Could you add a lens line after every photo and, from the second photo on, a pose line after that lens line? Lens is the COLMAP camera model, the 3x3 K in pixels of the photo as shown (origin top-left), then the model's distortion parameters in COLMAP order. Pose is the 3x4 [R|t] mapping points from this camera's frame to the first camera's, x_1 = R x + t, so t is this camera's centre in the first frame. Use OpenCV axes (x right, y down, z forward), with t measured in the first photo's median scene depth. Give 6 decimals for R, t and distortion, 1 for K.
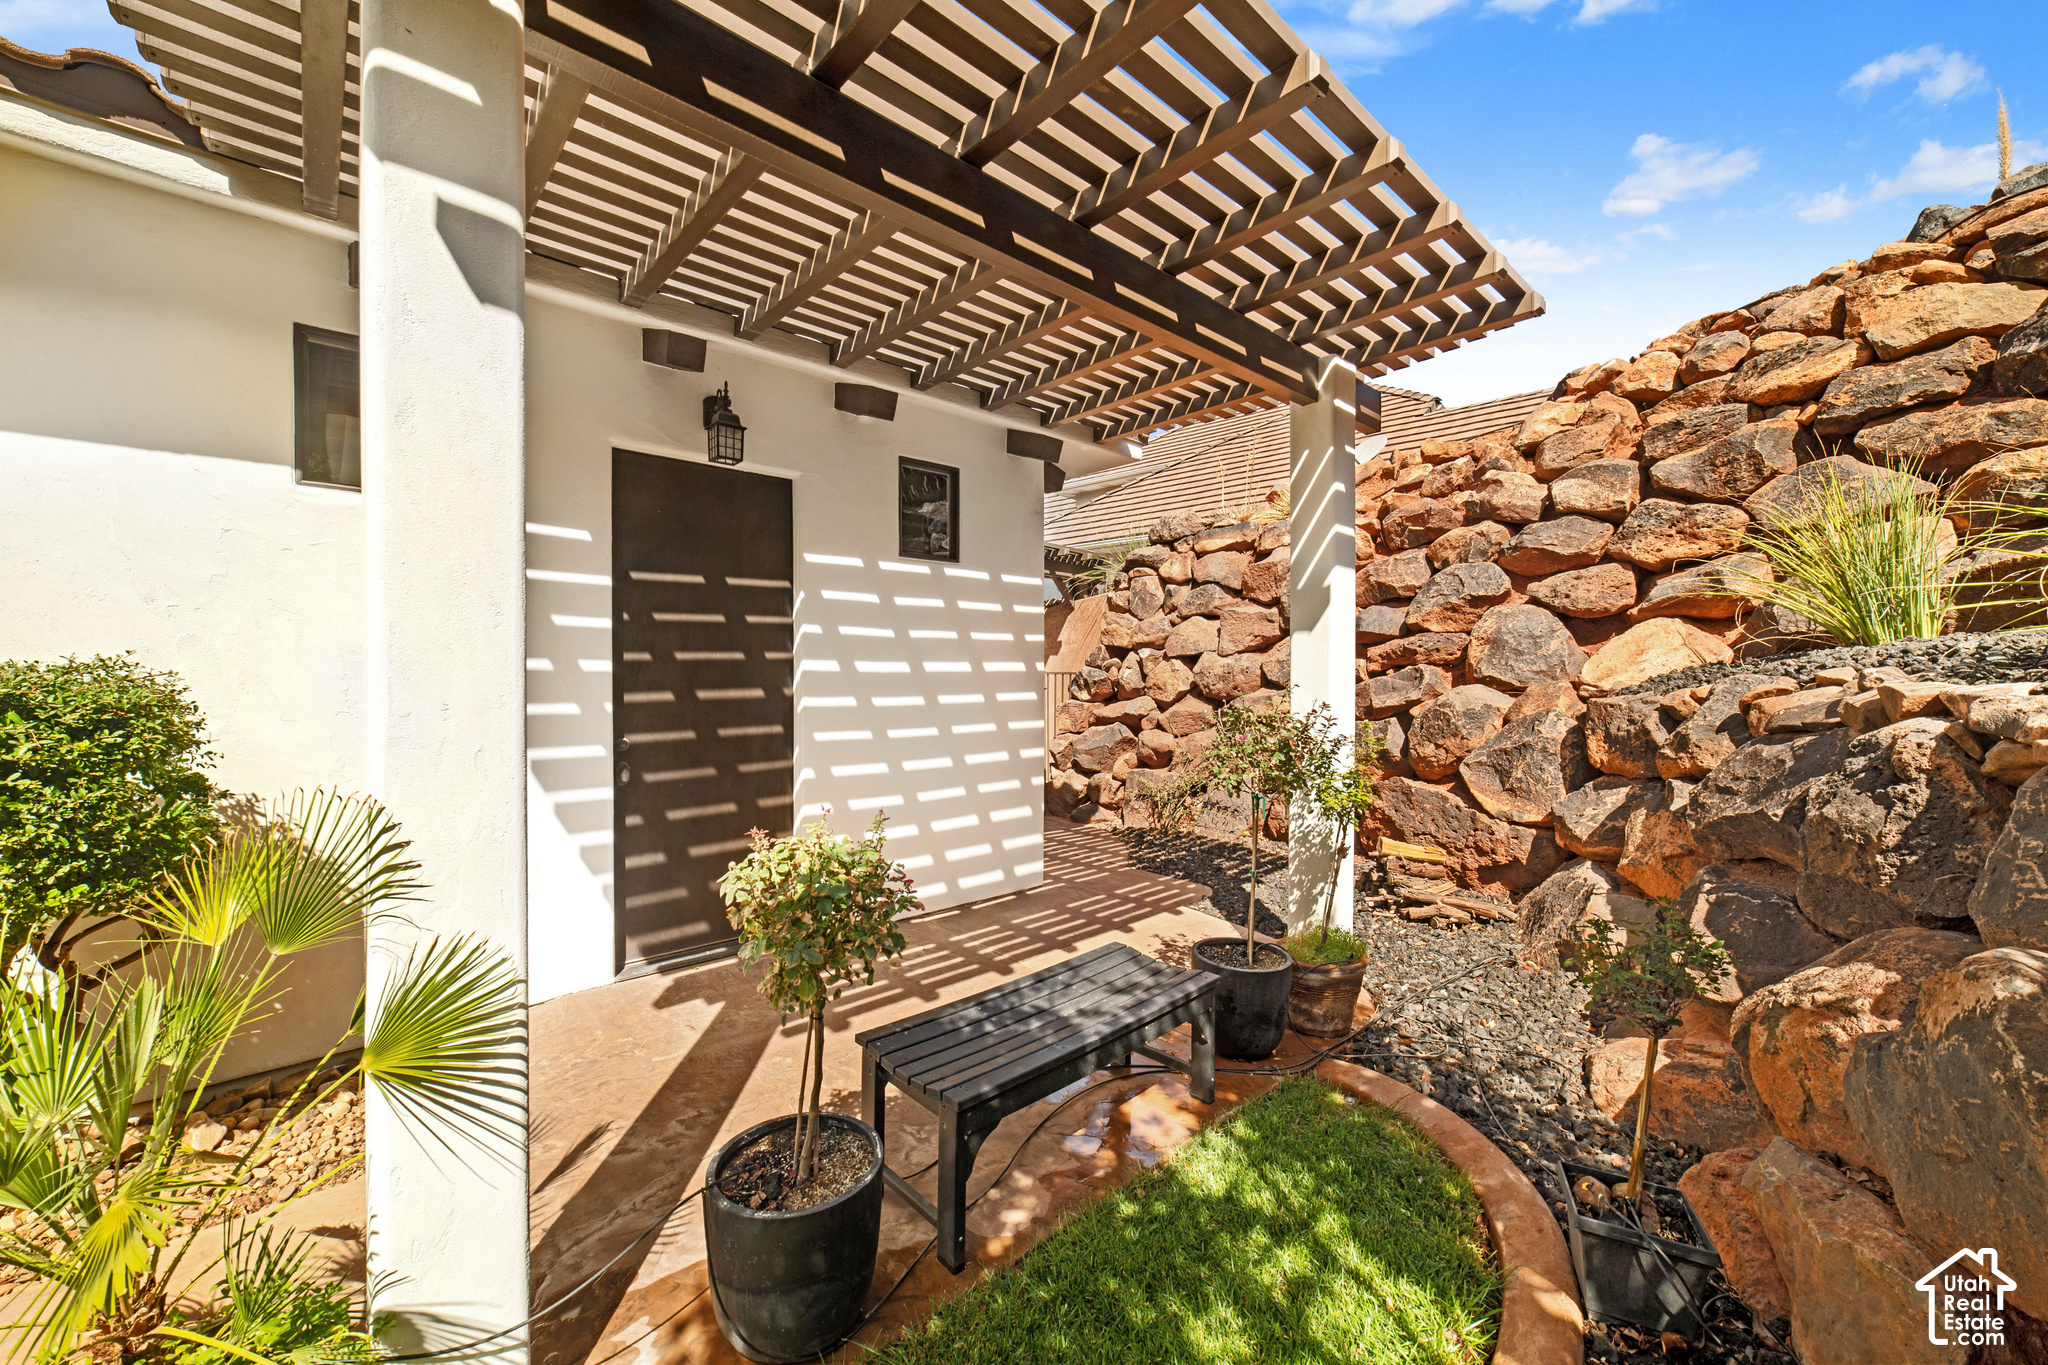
lens RADIAL K [[790.1, 0, 1022.6], [0, 790.1, 686.1], [0, 0, 1]] dist [-0.003394, 0.000562]
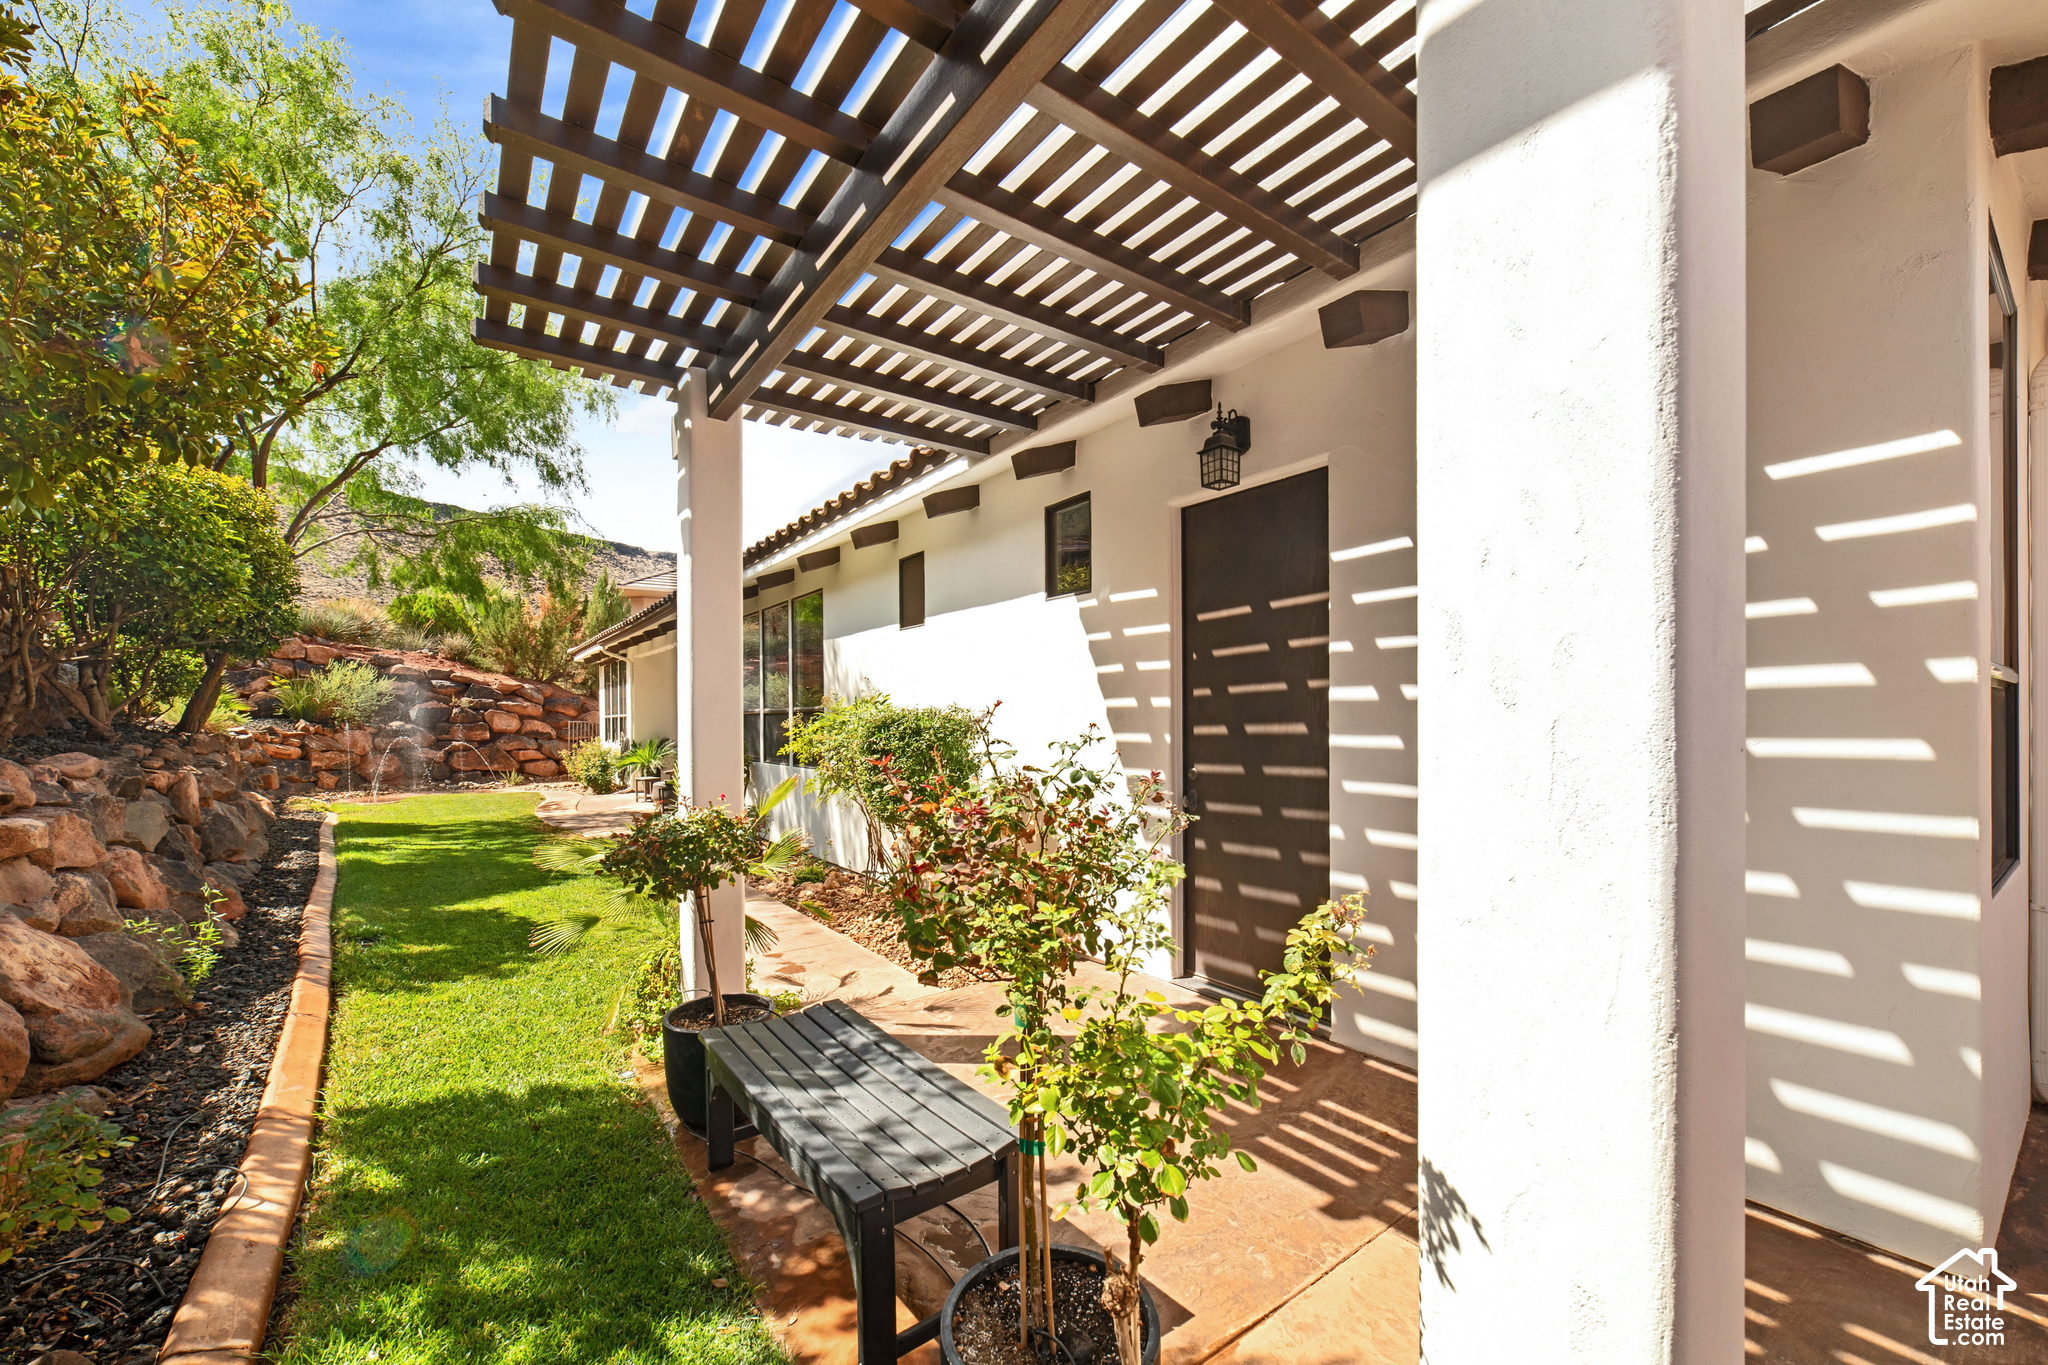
lens RADIAL K [[790.1, 0, 1005.4], [0, 790.1, 714.8], [0, 0, 1]] dist [-0.003394, 0.000562]
pose [[-0.110371, -0.003249, -0.993885, 0.599060], [-0.003550, 0.999990, -0.002875, -0.002704], [0.993884, 0.003211, -0.110381, 0.837991]]
